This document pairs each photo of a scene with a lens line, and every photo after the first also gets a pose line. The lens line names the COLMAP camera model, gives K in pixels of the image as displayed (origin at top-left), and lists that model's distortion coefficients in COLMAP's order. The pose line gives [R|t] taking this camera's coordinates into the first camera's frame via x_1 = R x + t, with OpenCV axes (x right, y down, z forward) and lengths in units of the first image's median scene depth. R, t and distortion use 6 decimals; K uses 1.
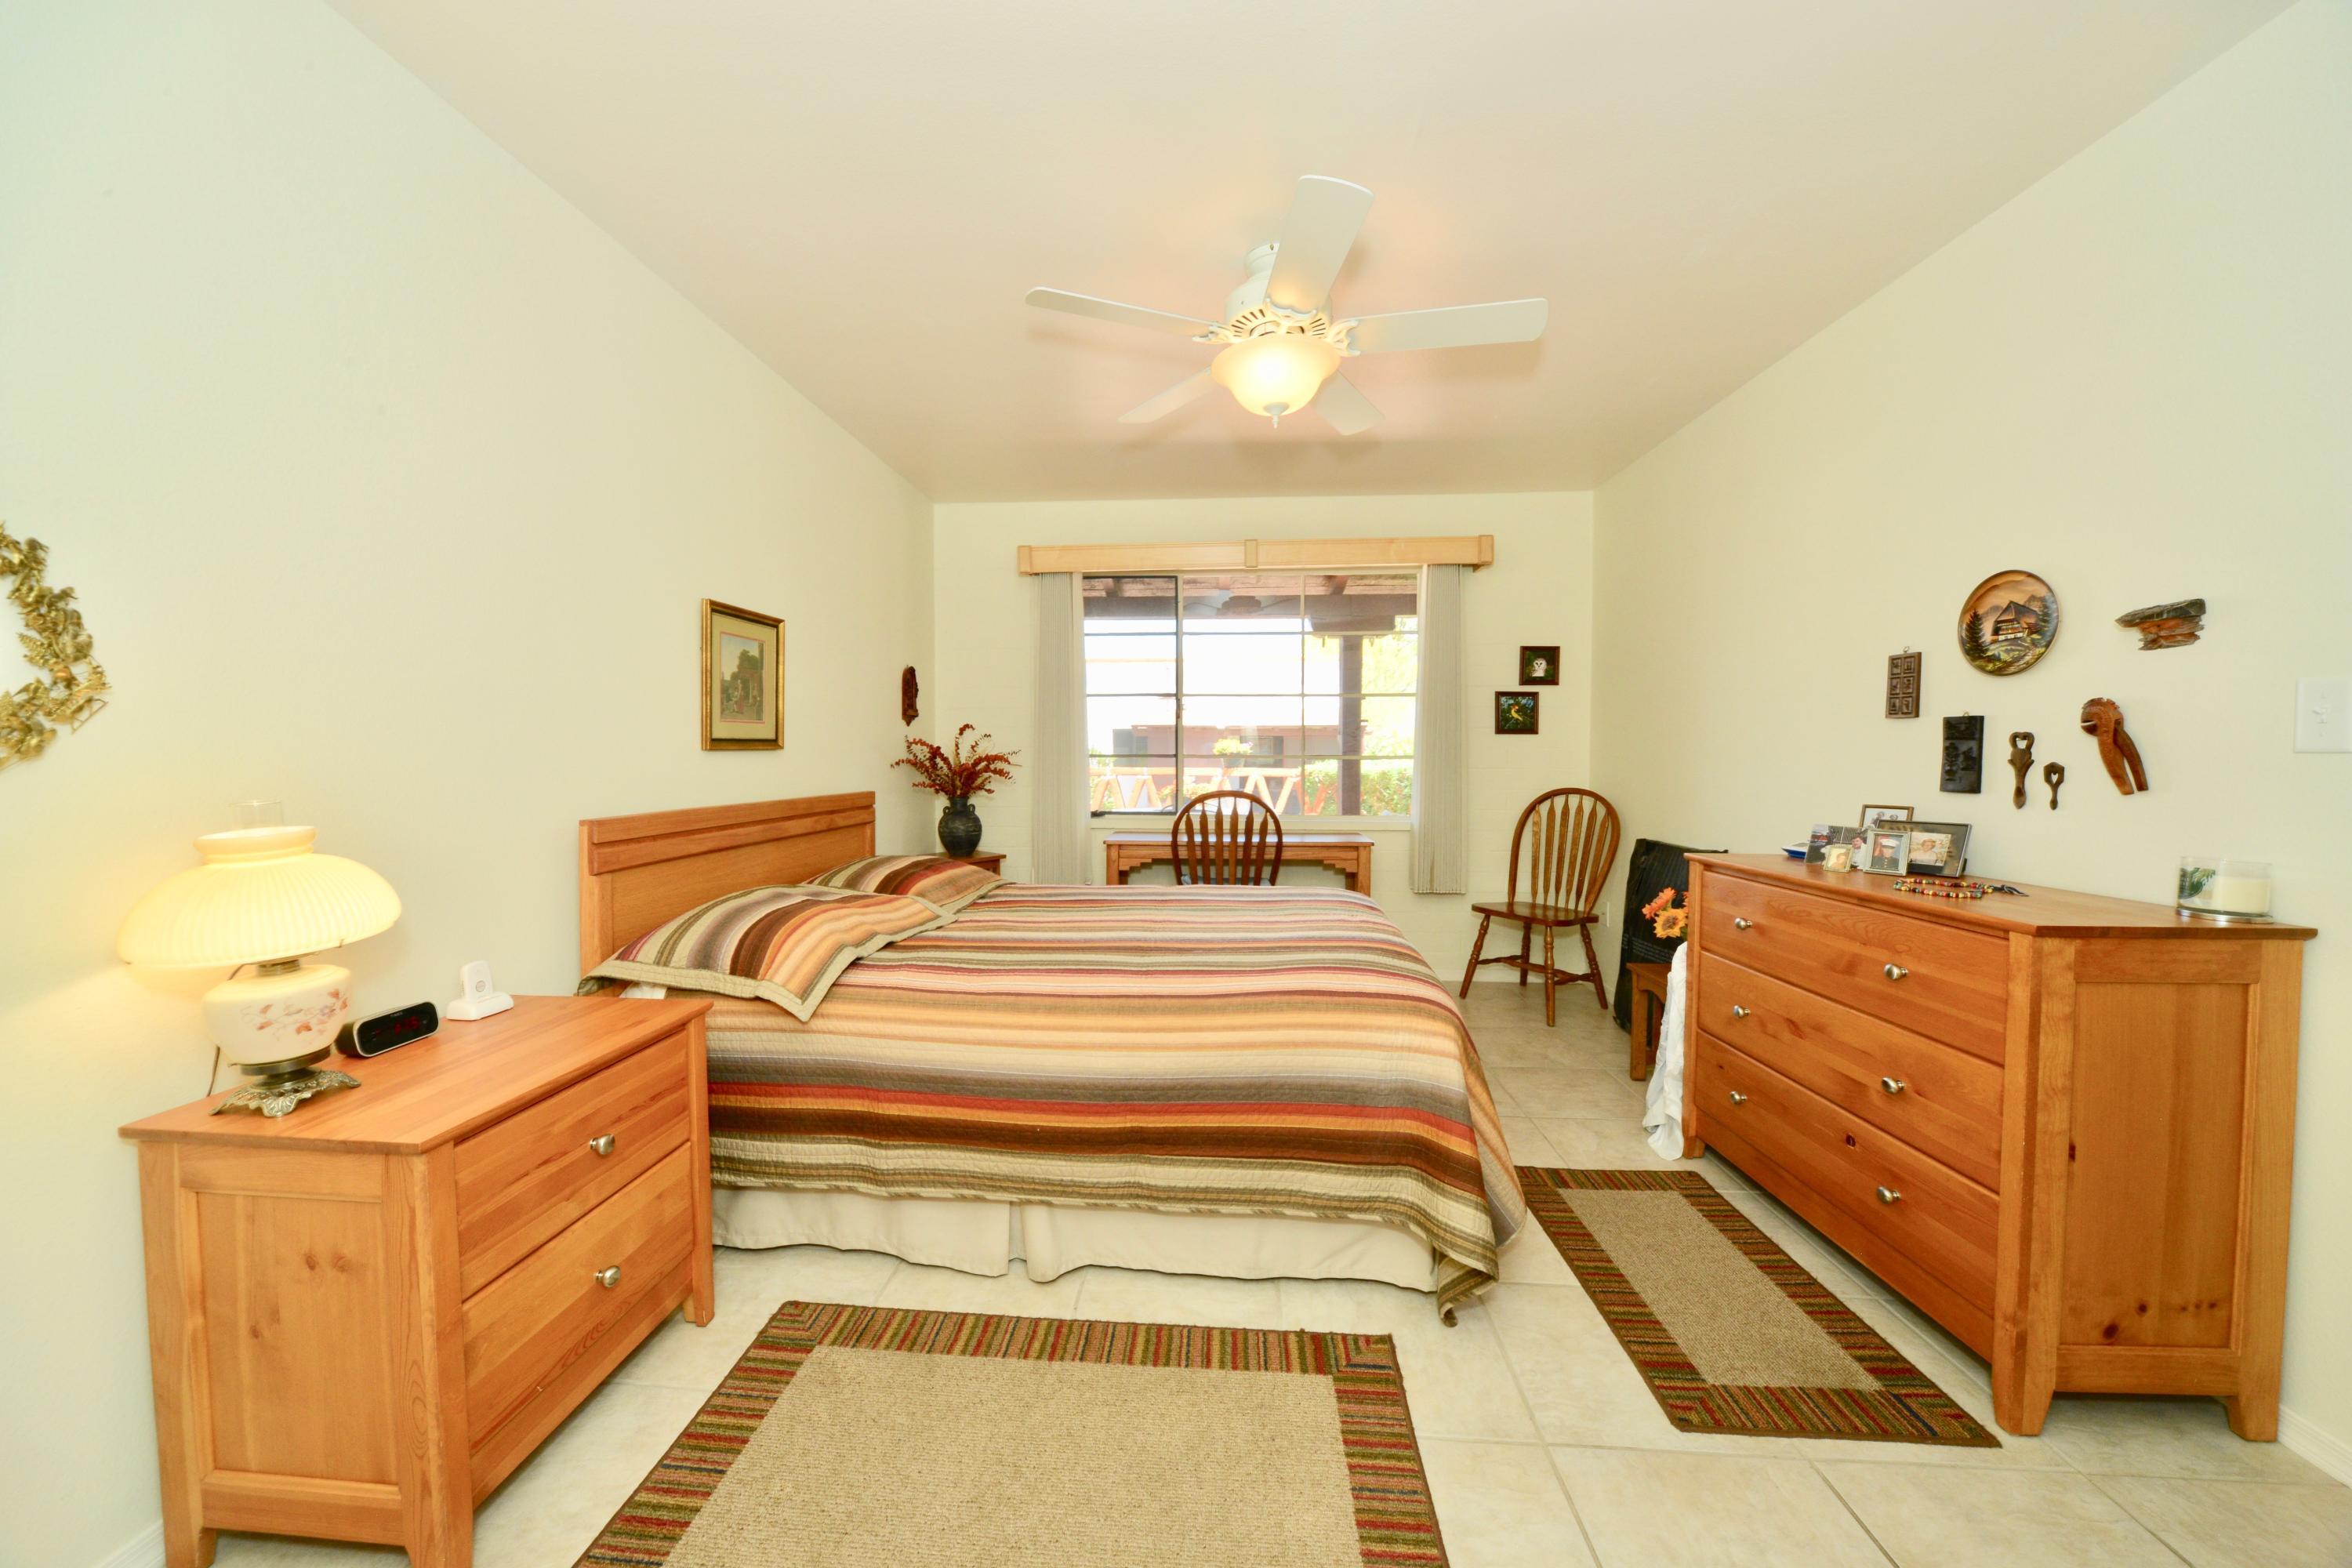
lens RADIAL K [[821.8, 0, 1172.8], [0, 821.8, 773.7], [0, 0, 1]] dist [-0.023274, 0.000088]
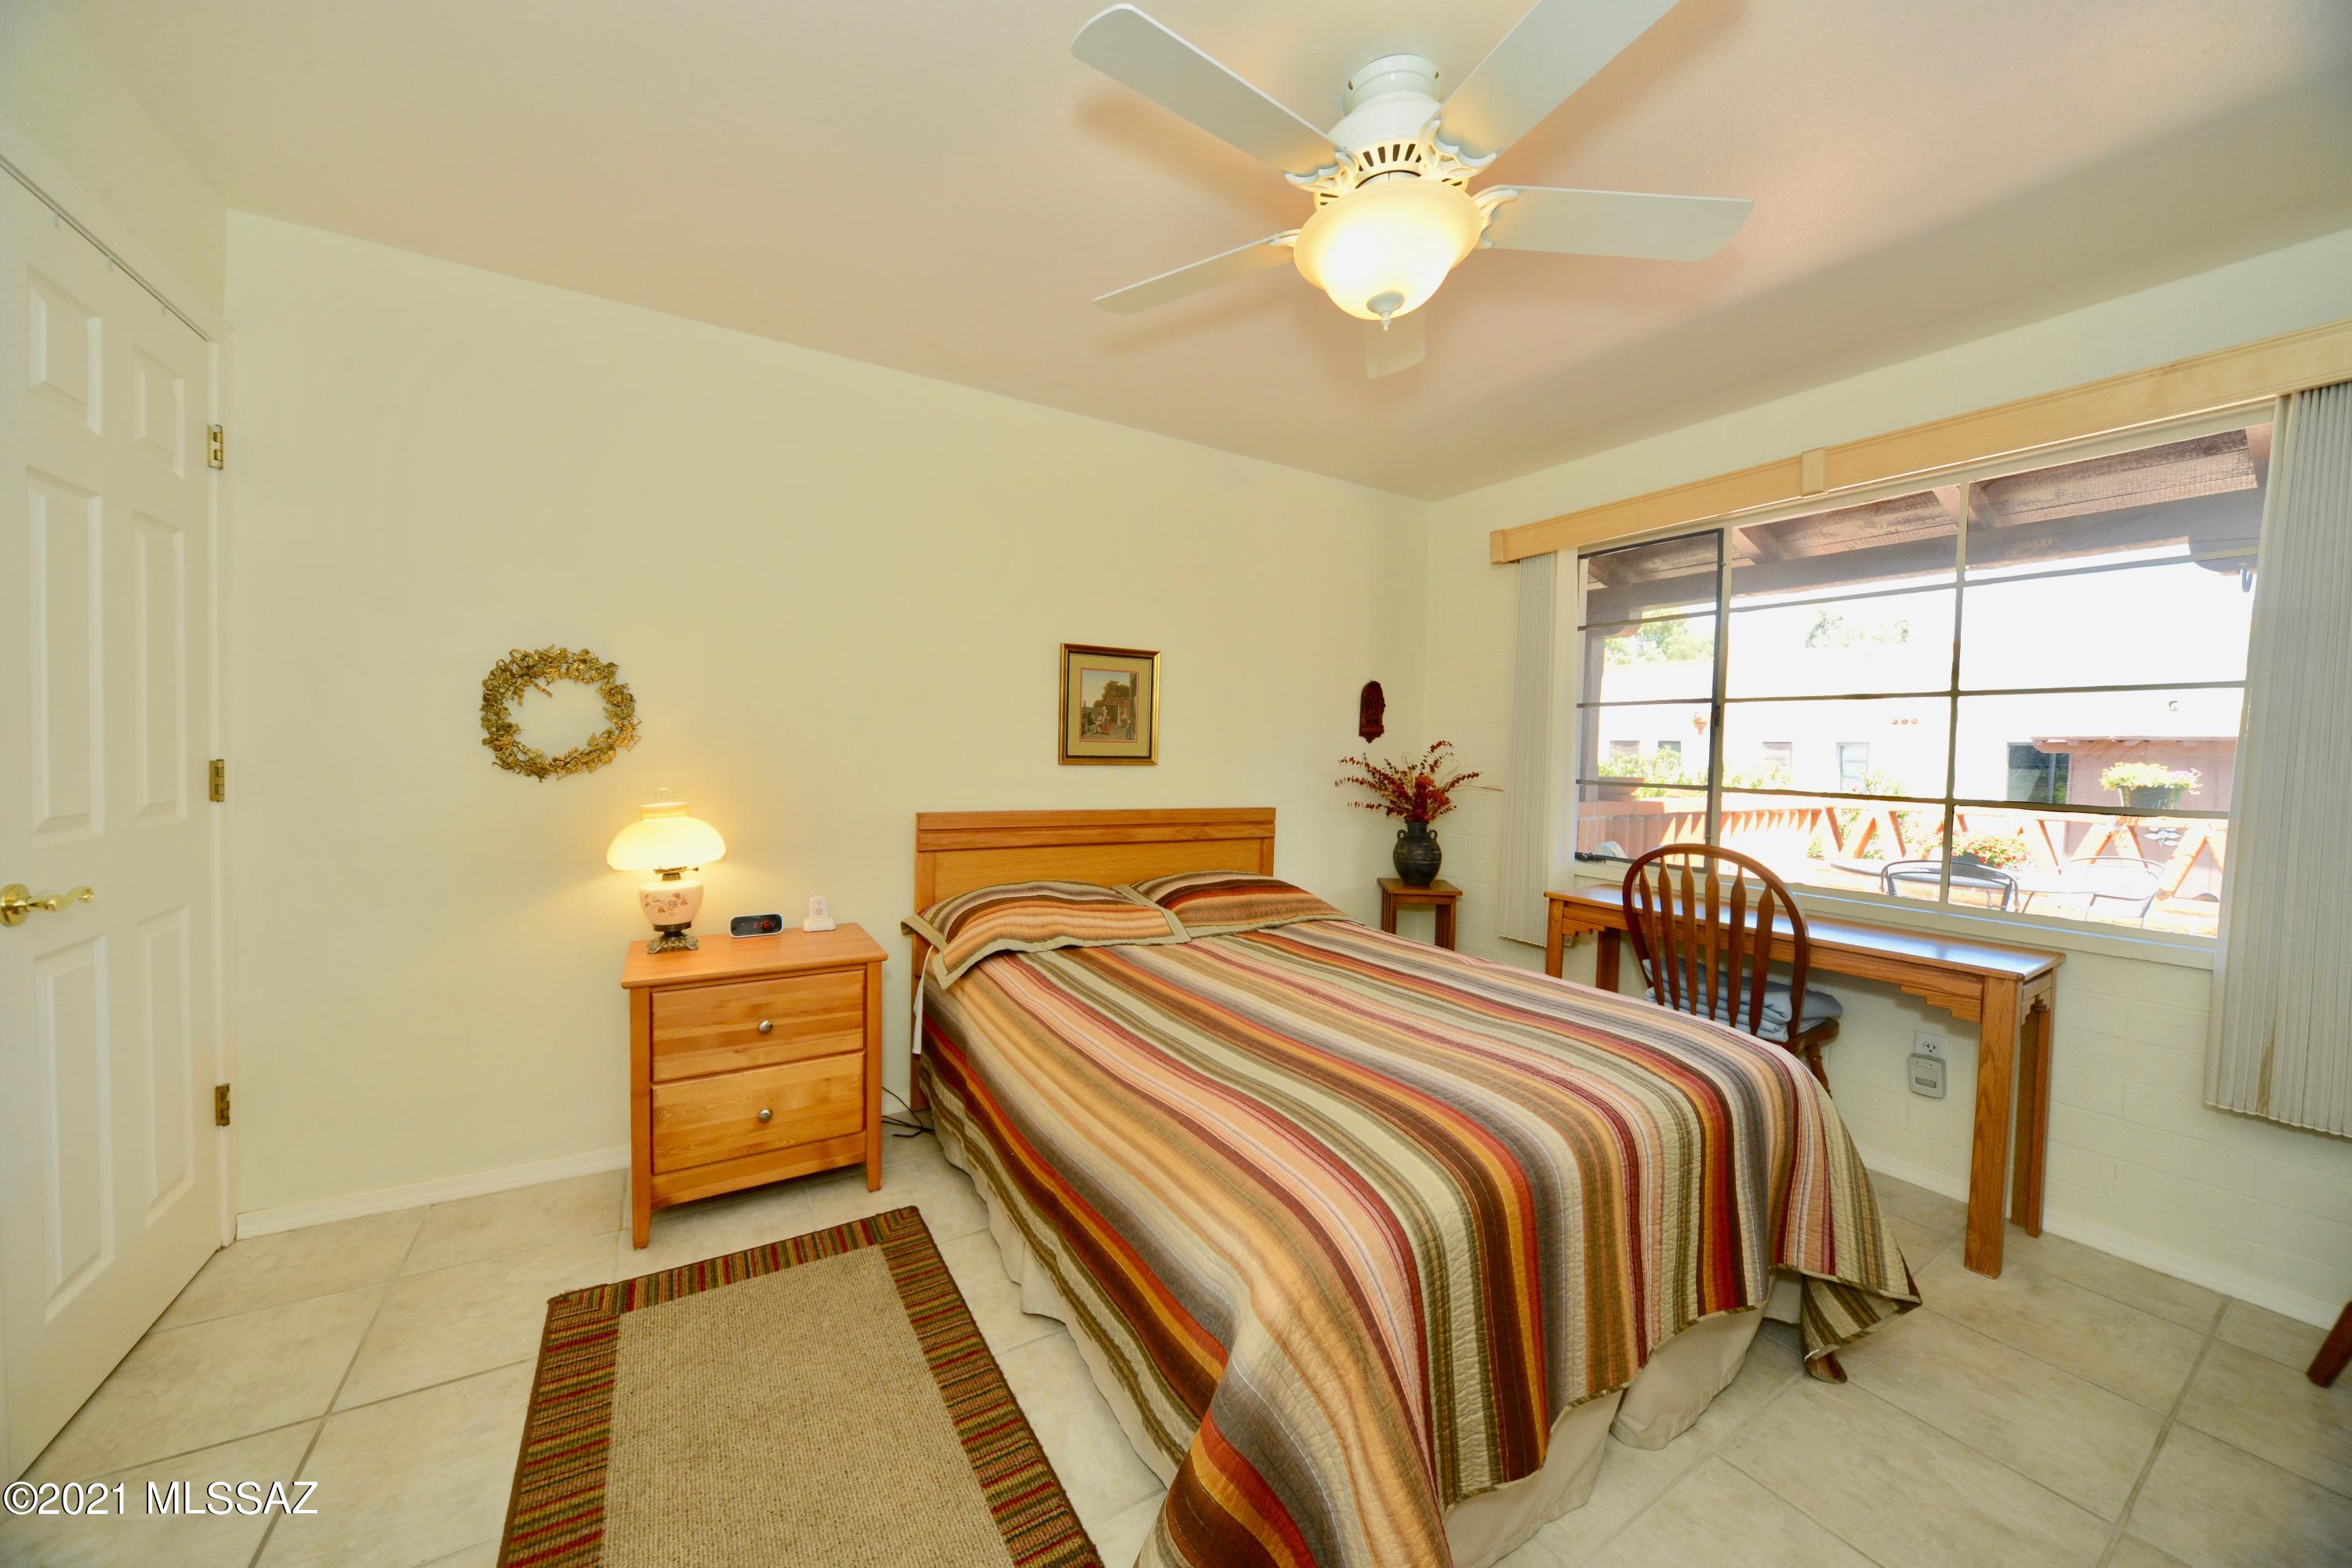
lens RADIAL K [[821.8, 0, 1172.8], [0, 821.8, 773.7], [0, 0, 1]] dist [-0.023274, 0.000088]
pose [[0.572256, 0.035912, -0.819288, 0.508969], [-0.046028, 0.998872, 0.011634, -0.034514], [0.818782, 0.031053, 0.573264, 0.388341]]
